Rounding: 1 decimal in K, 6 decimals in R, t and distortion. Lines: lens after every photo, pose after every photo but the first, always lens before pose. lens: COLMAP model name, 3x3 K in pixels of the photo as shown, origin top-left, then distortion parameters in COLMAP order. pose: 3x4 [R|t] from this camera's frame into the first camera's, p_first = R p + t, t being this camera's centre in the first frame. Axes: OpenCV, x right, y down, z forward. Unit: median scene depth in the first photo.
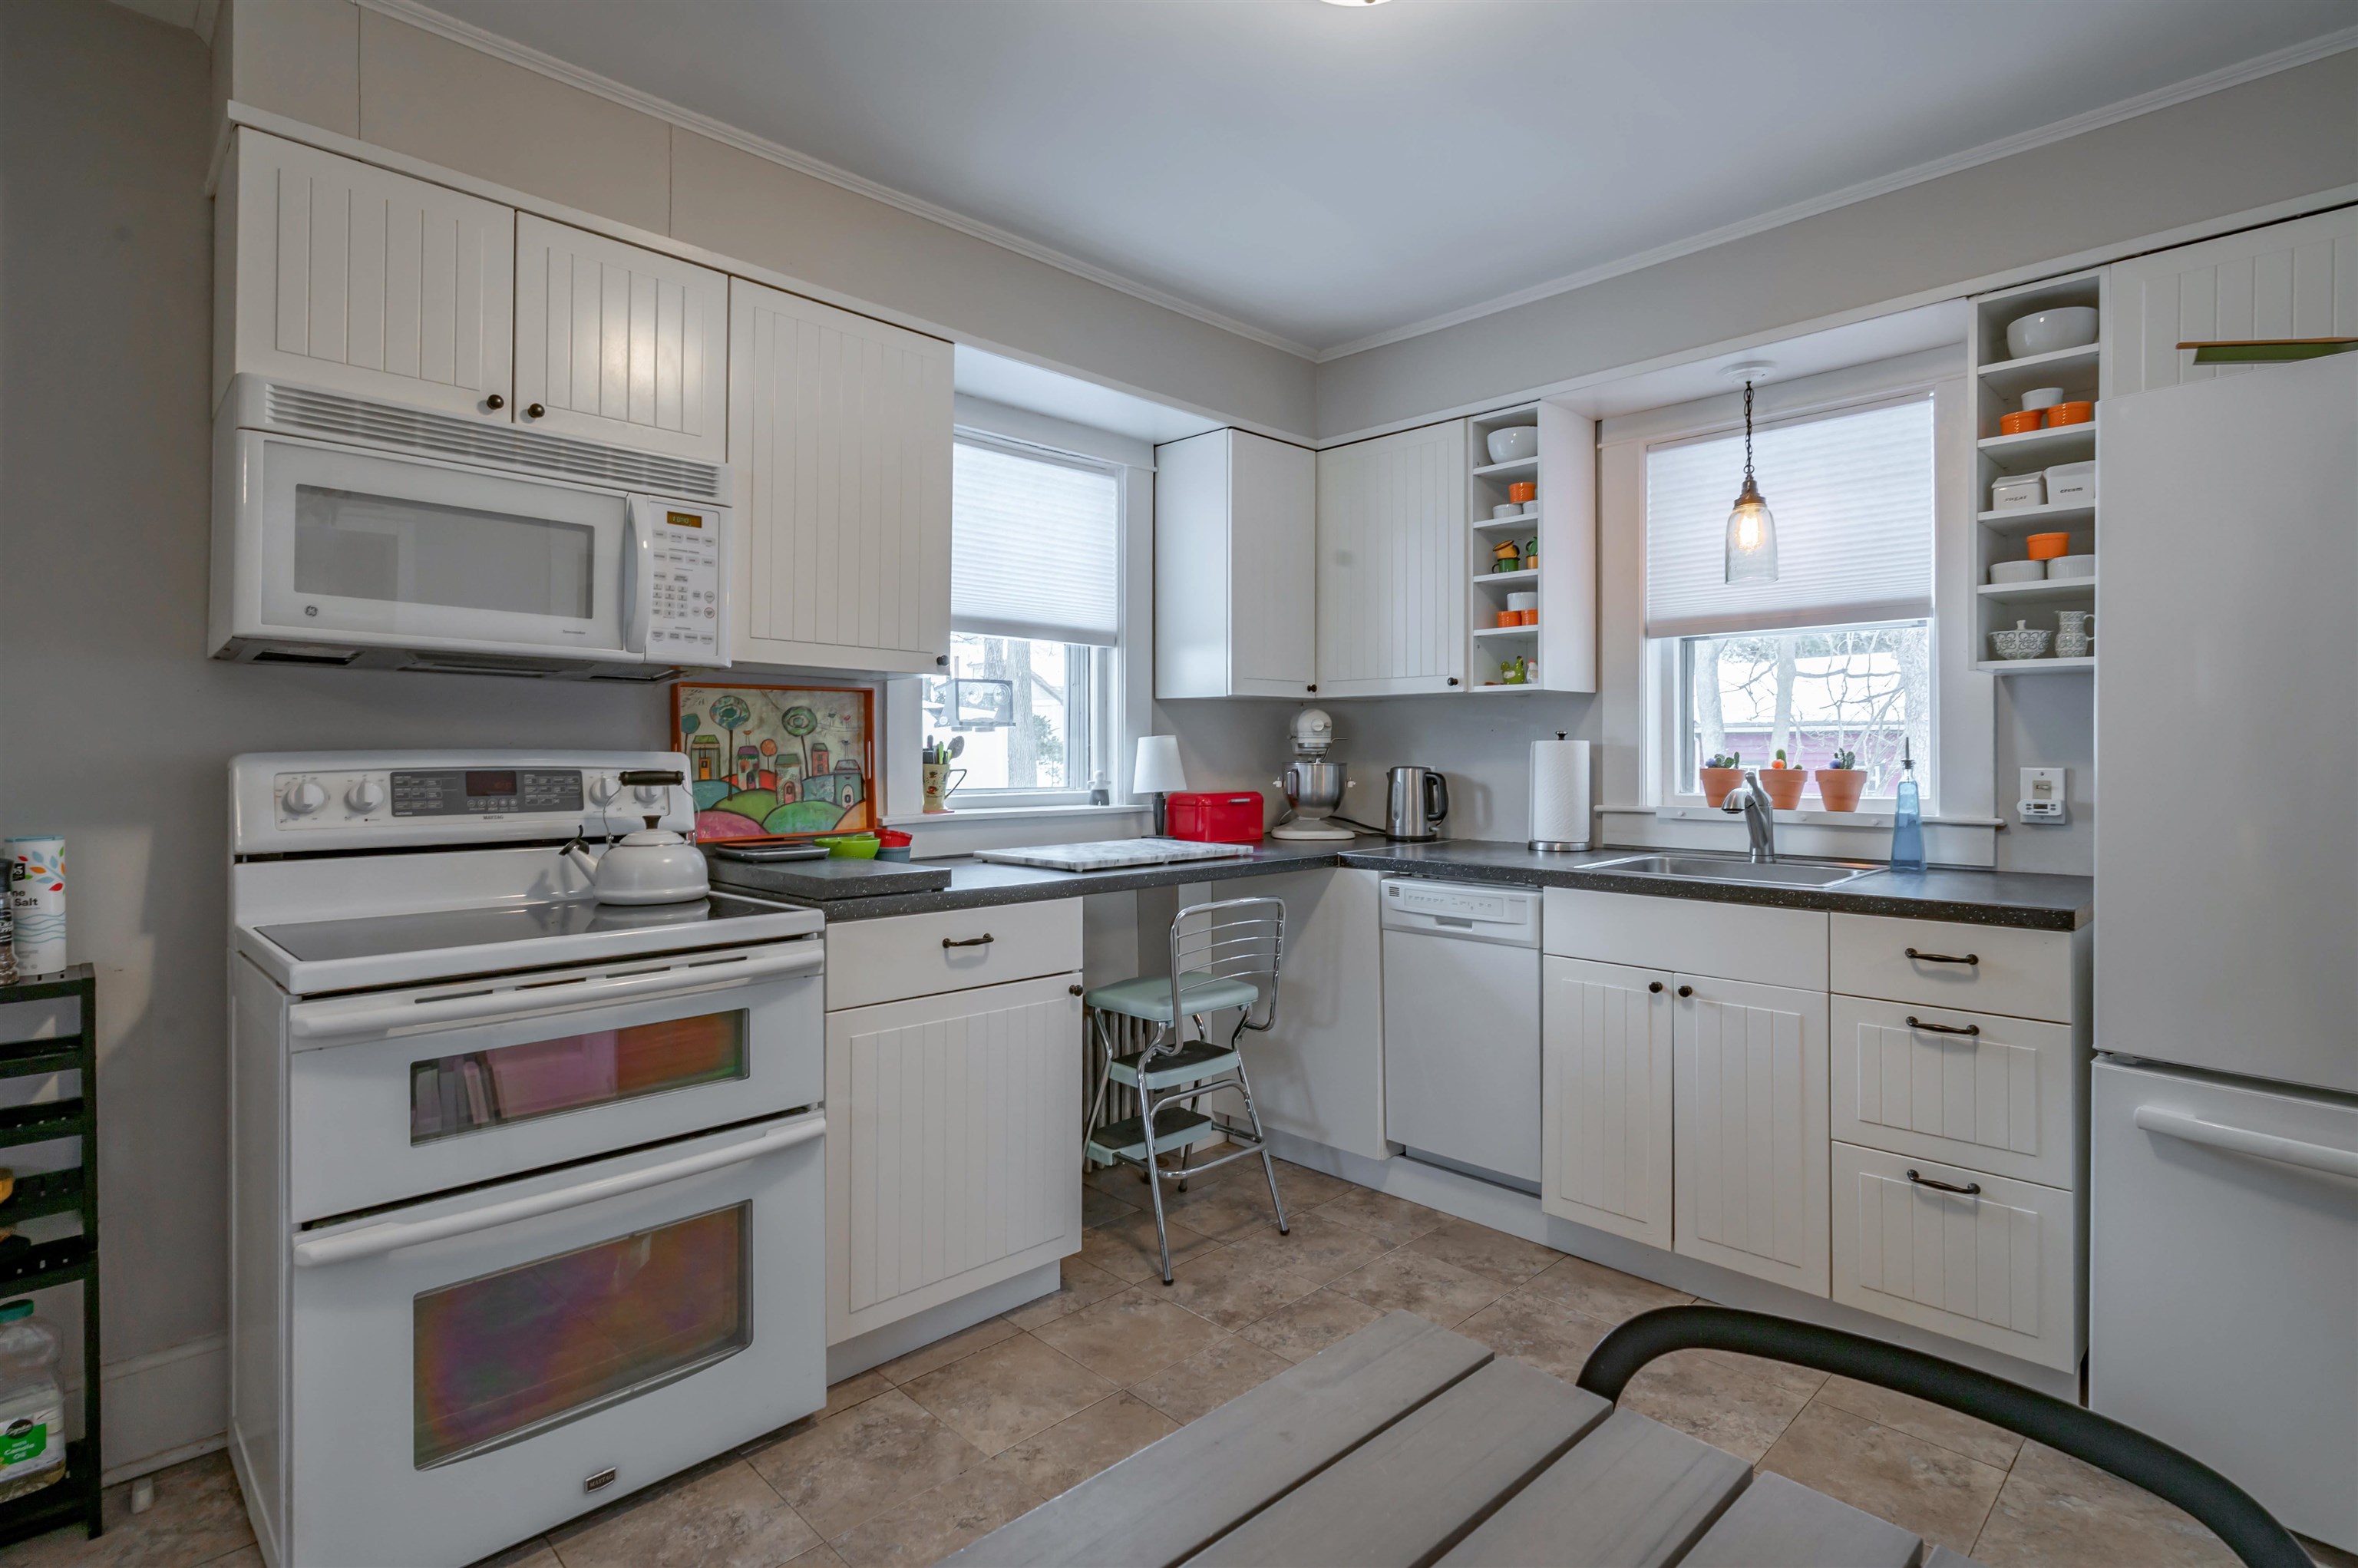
lens RADIAL K [[1153.8, 0, 1165.4], [0, 1153.8, 754.1], [0, 0, 1]] dist [0.000956, 0.000257]
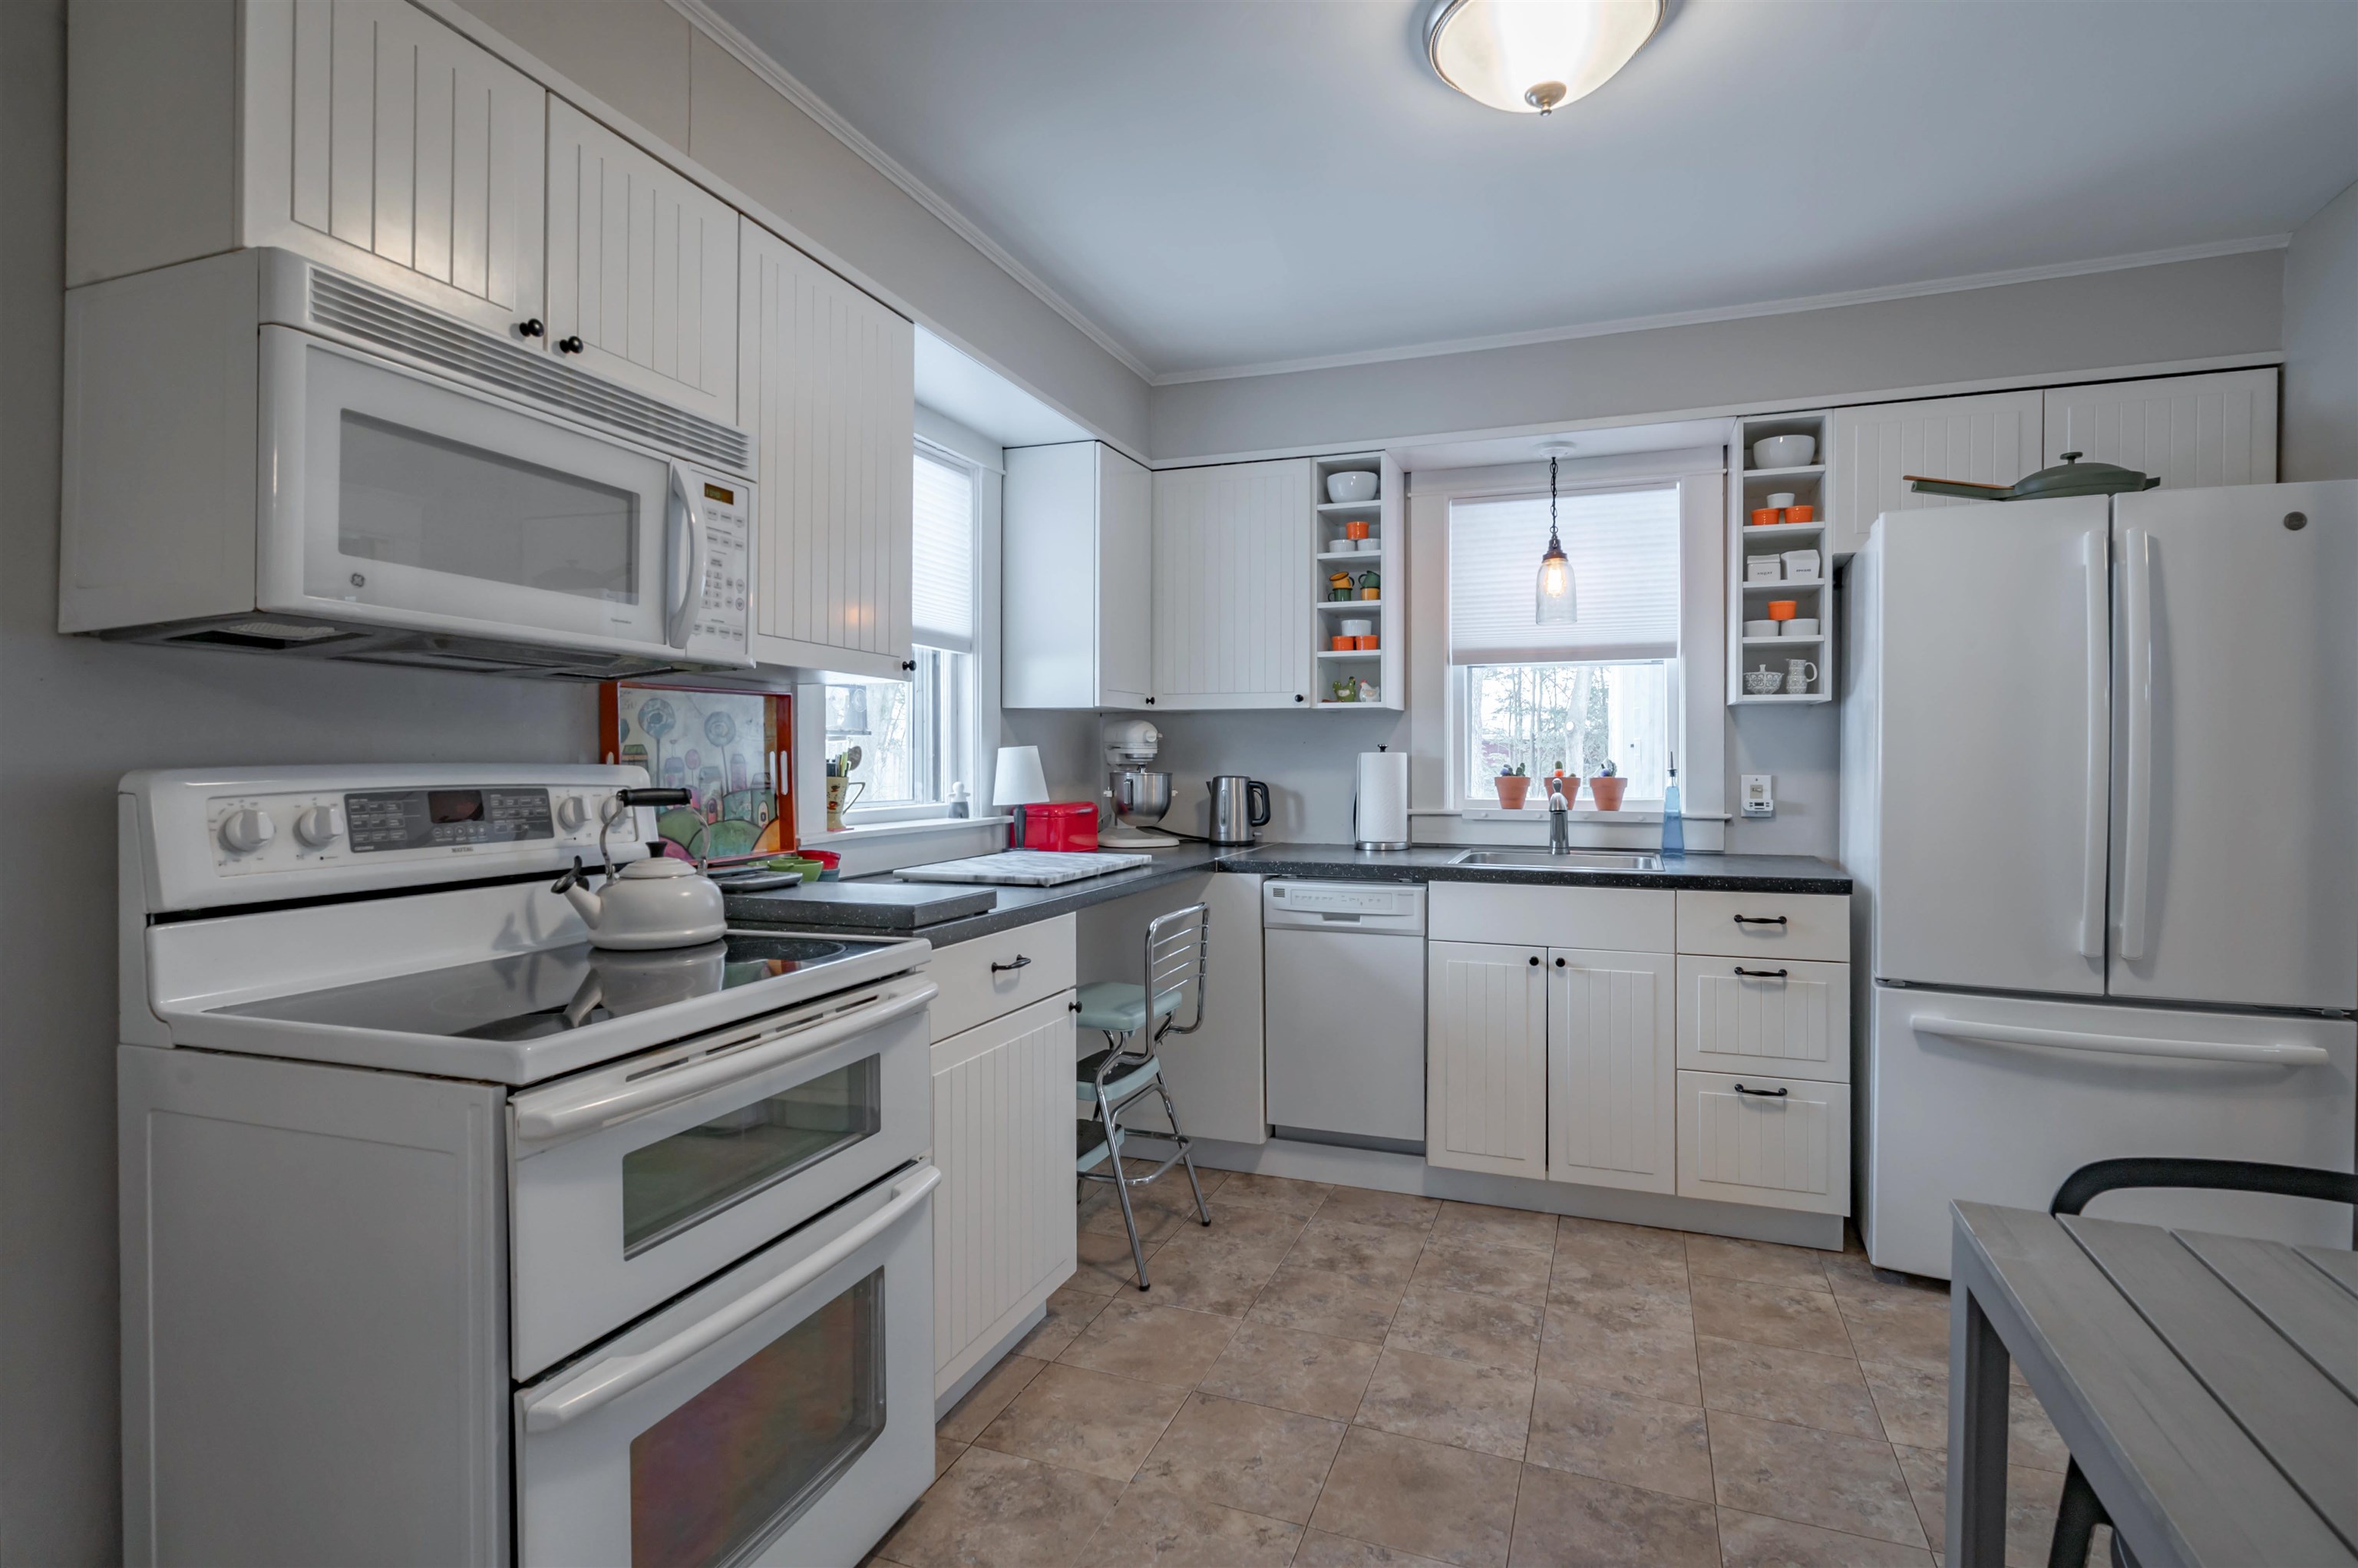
lens RADIAL K [[1170.3, 0, 1154.7], [0, 1170.3, 763.7], [0, 0, 1]] dist [-0.002333, 0.000097]
pose [[0.906037, -0.001324, 0.423197, -0.395882], [-0.000025, 0.999995, 0.003182, -0.005003], [-0.423199, -0.002893, 0.906032, 0.063494]]
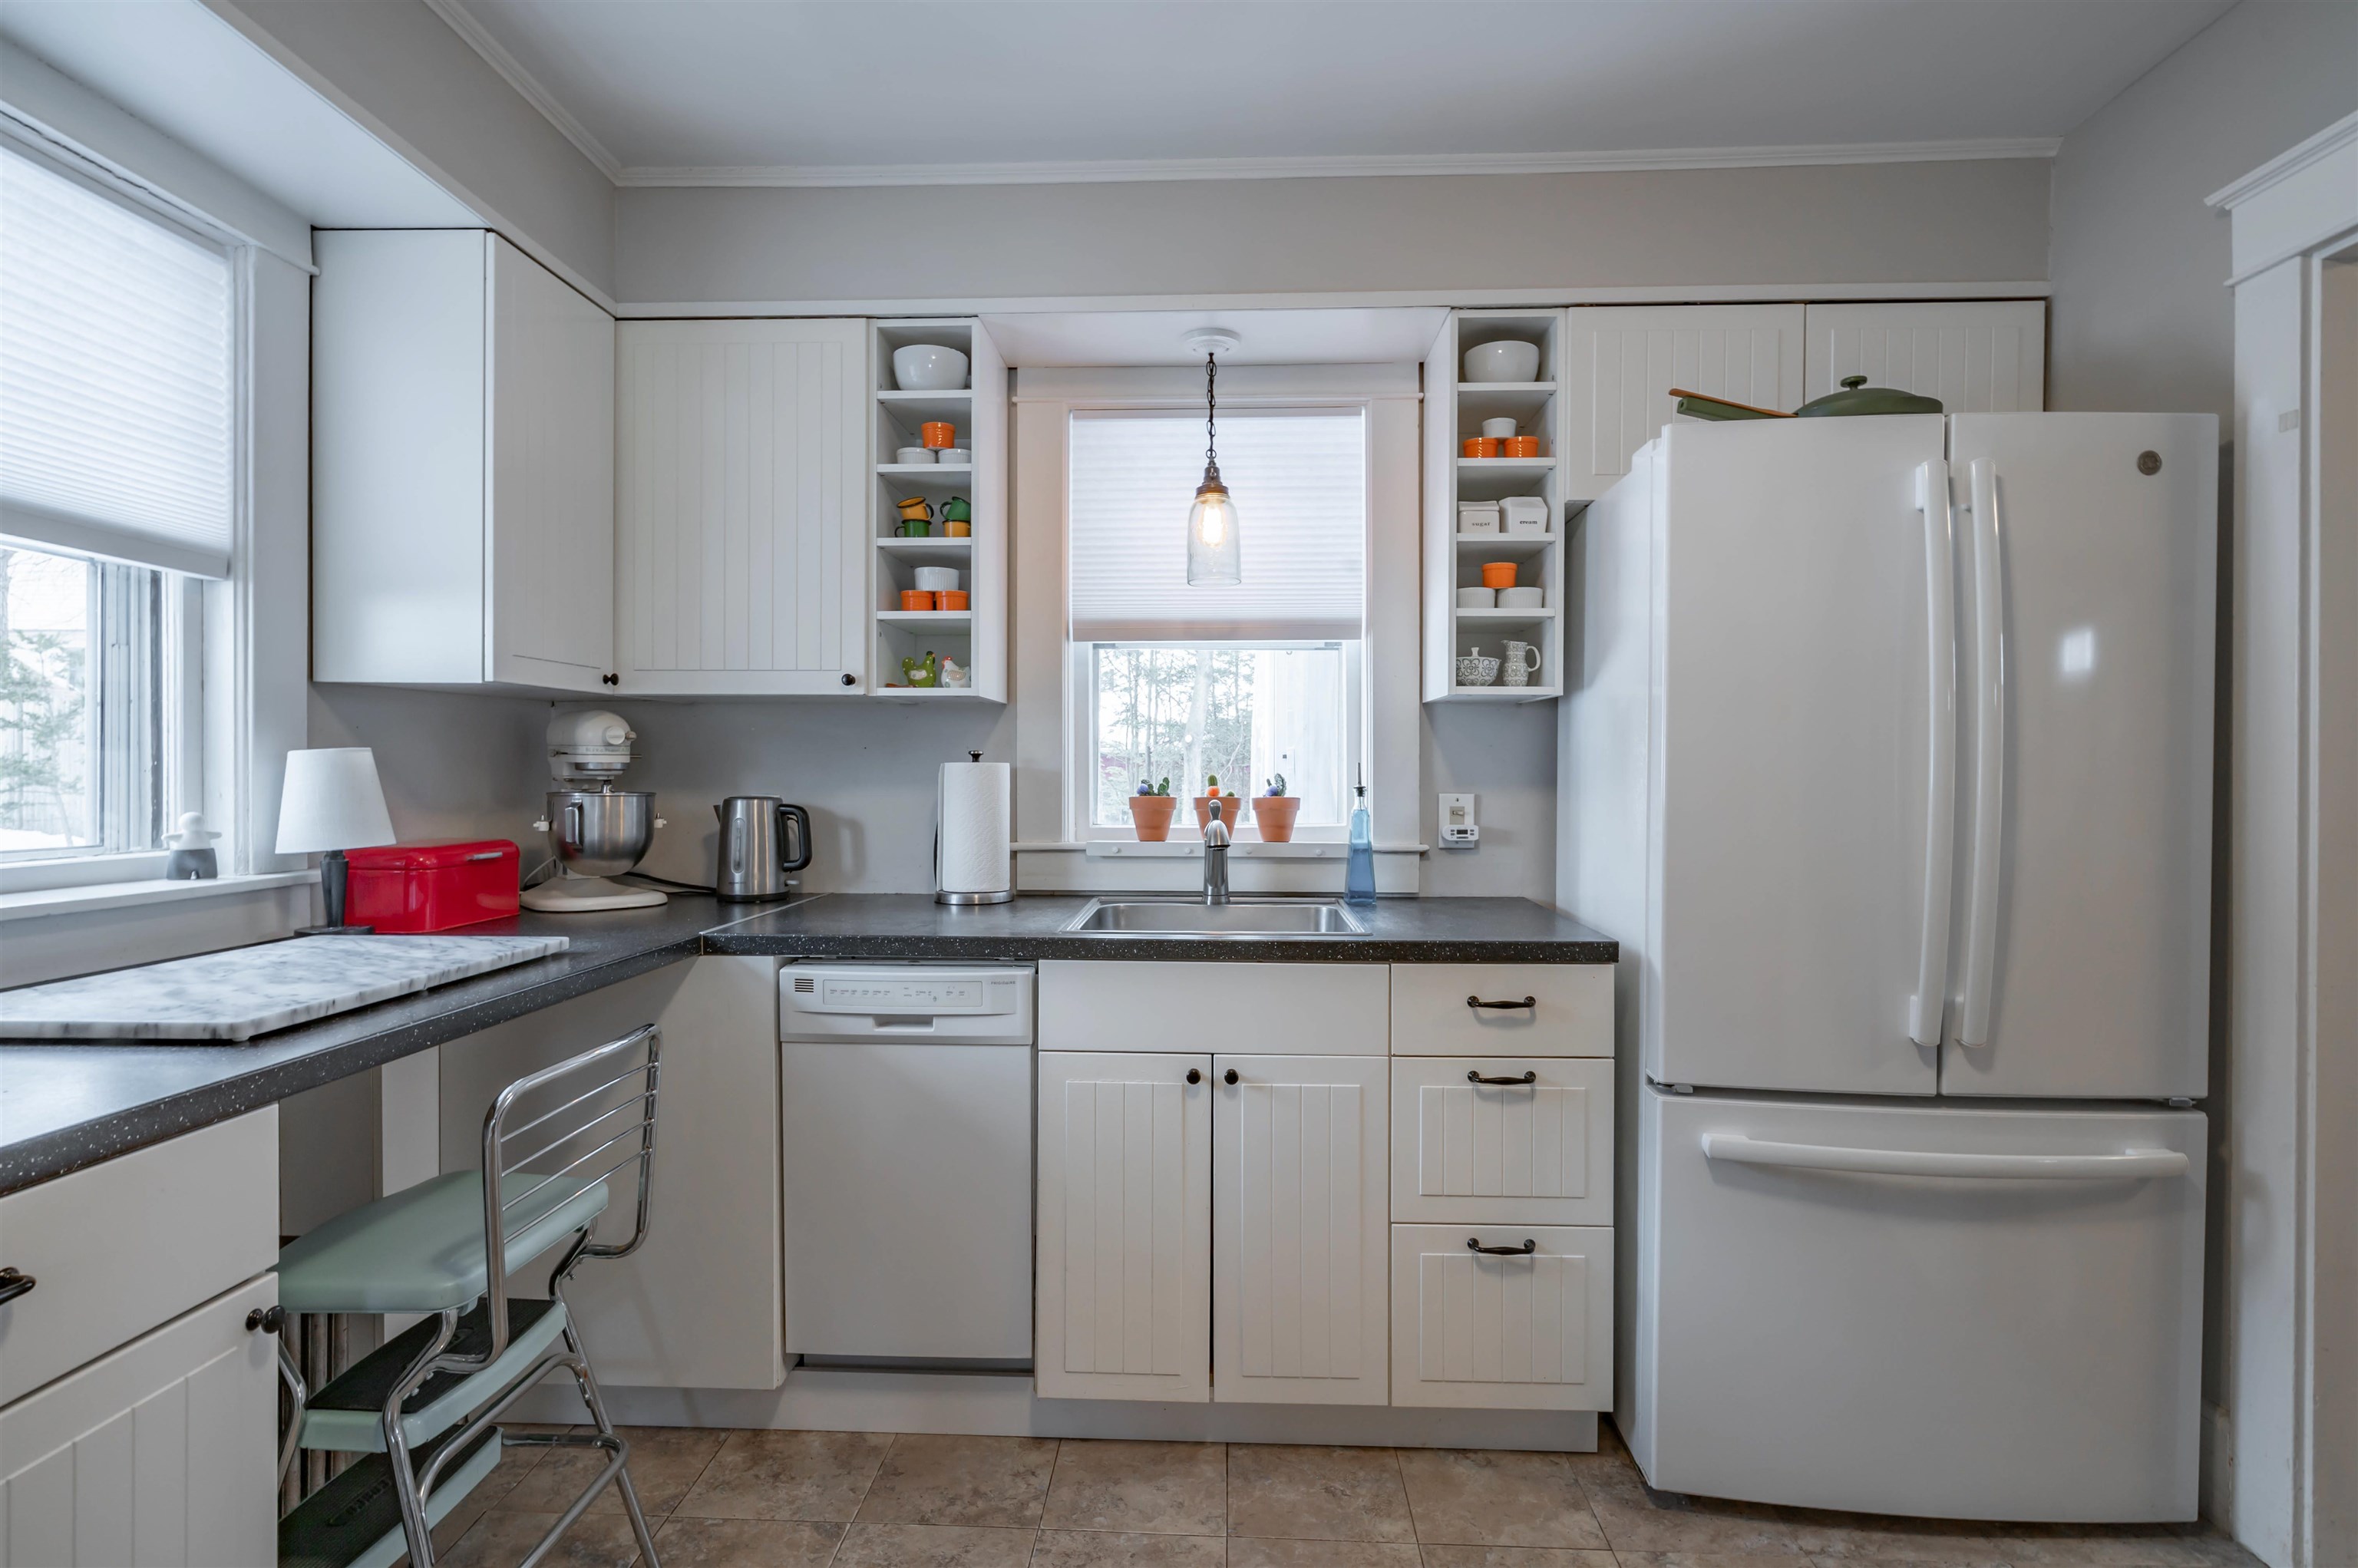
lens RADIAL K [[1136.4, 0, 1155.4], [0, 1136.4, 779.3], [0, 0, 1]] dist [-0.001499, 0.000932]
pose [[0.724151, -0.002342, 0.689638, -0.118132], [-0.001971, 0.999983, 0.005465, -0.005512], [-0.689639, -0.005317, 0.724134, 0.406803]]
